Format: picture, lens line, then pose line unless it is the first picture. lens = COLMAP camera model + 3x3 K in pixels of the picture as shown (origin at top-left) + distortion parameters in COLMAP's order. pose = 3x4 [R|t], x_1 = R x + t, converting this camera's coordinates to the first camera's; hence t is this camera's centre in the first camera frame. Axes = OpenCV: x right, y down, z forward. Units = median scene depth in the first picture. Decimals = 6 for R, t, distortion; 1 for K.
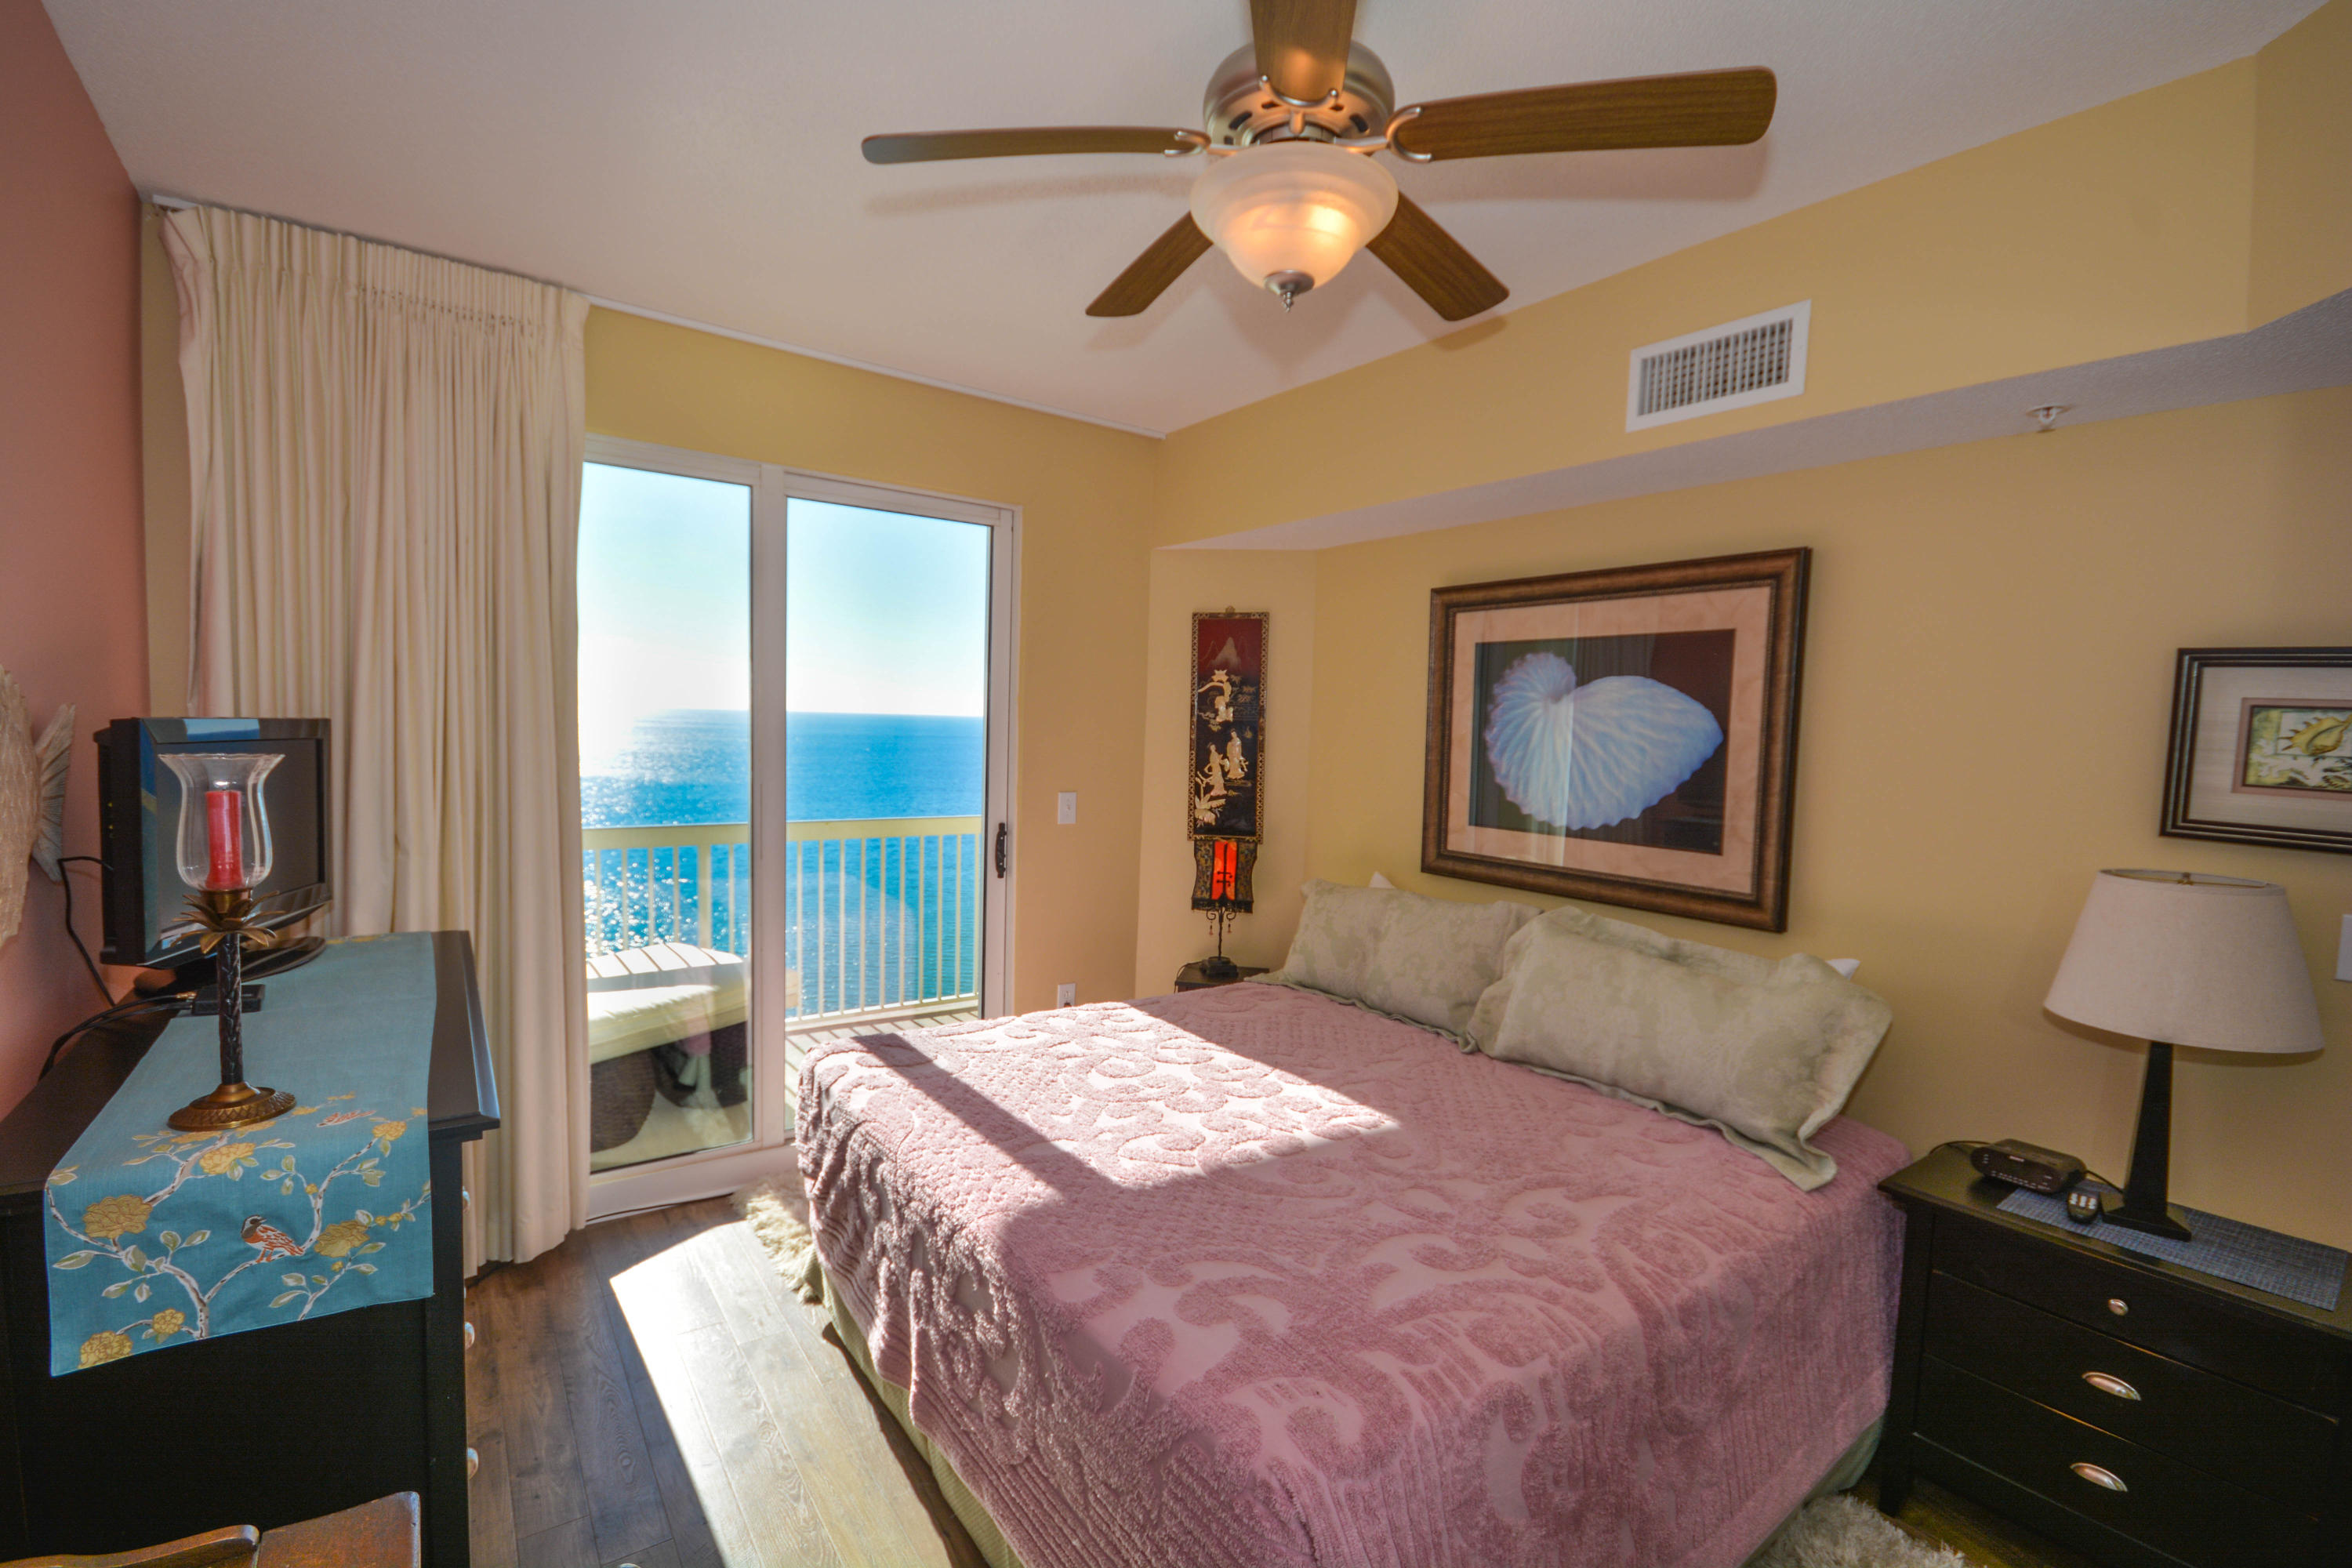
lens RADIAL K [[1037.7, 0, 1164.3], [0, 1037.7, 790.8], [0, 0, 1]] dist [0.002492, -0.007627]
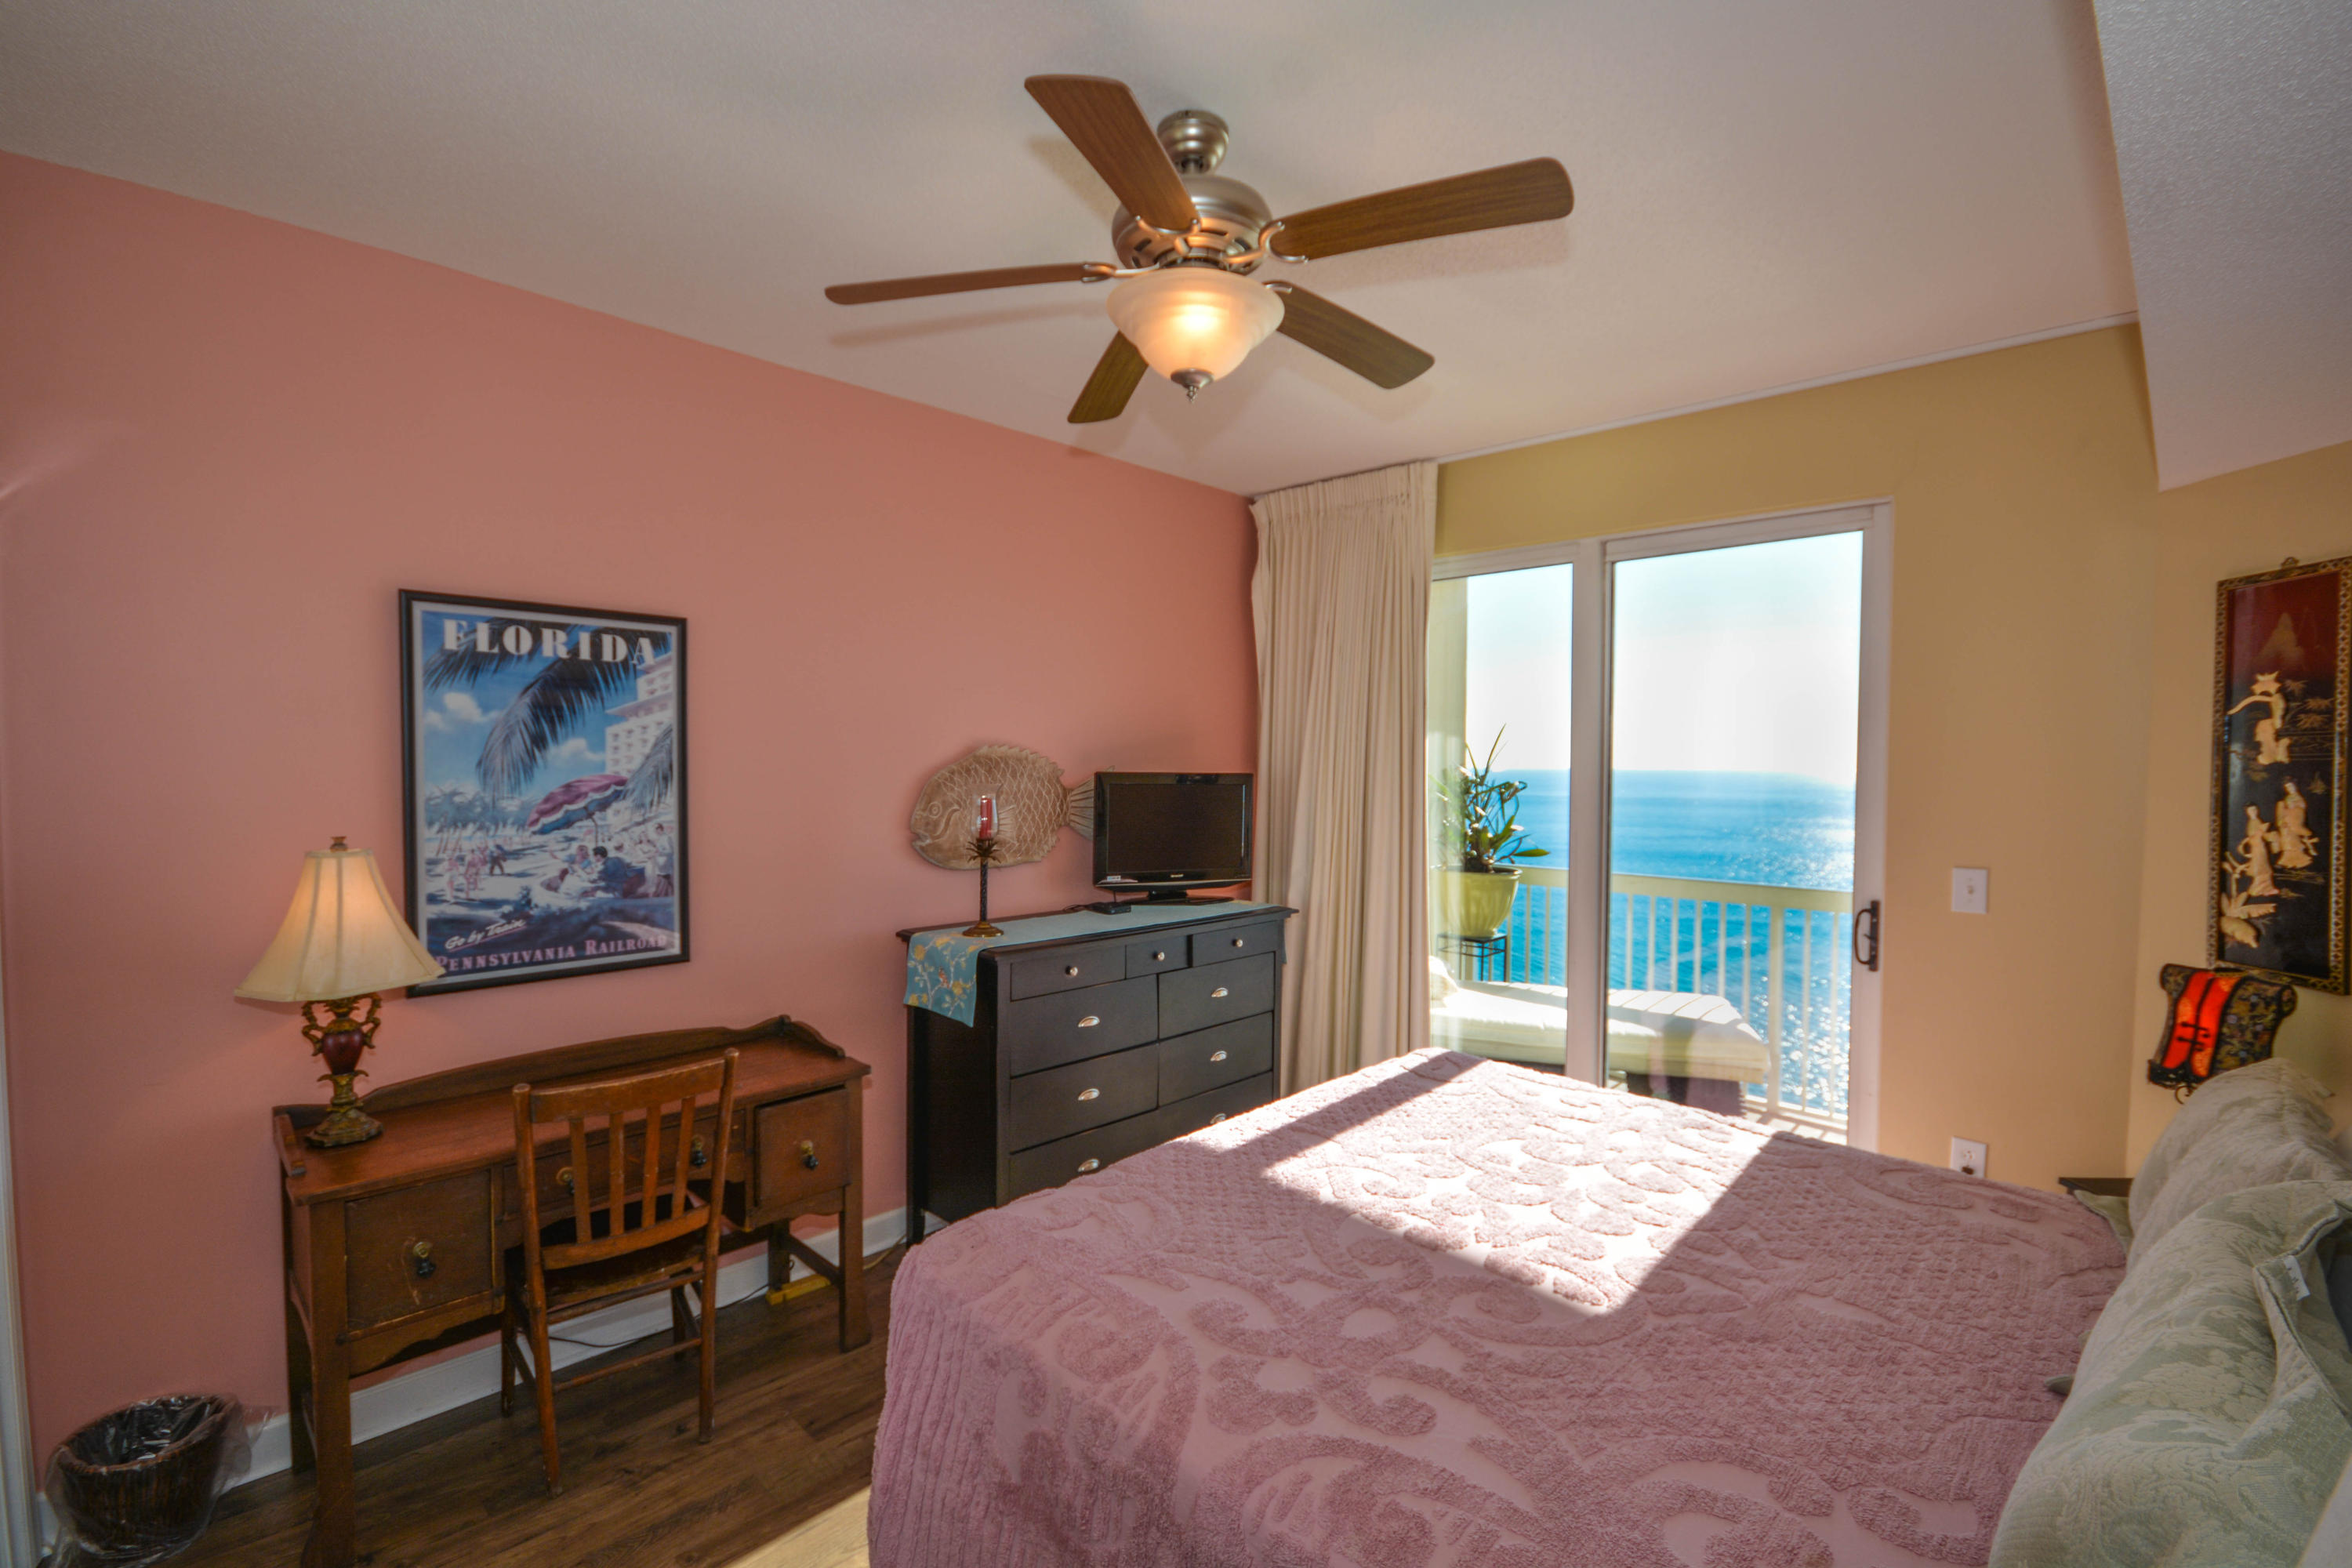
lens RADIAL K [[1037.7, 0, 1164.3], [0, 1037.7, 790.8], [0, 0, 1]] dist [0.002492, -0.007627]
pose [[0.179144, -0.004243, -0.983814, 0.571941], [-0.071664, 0.997278, -0.017350, -0.000219], [0.981209, 0.073612, 0.178352, 0.365703]]
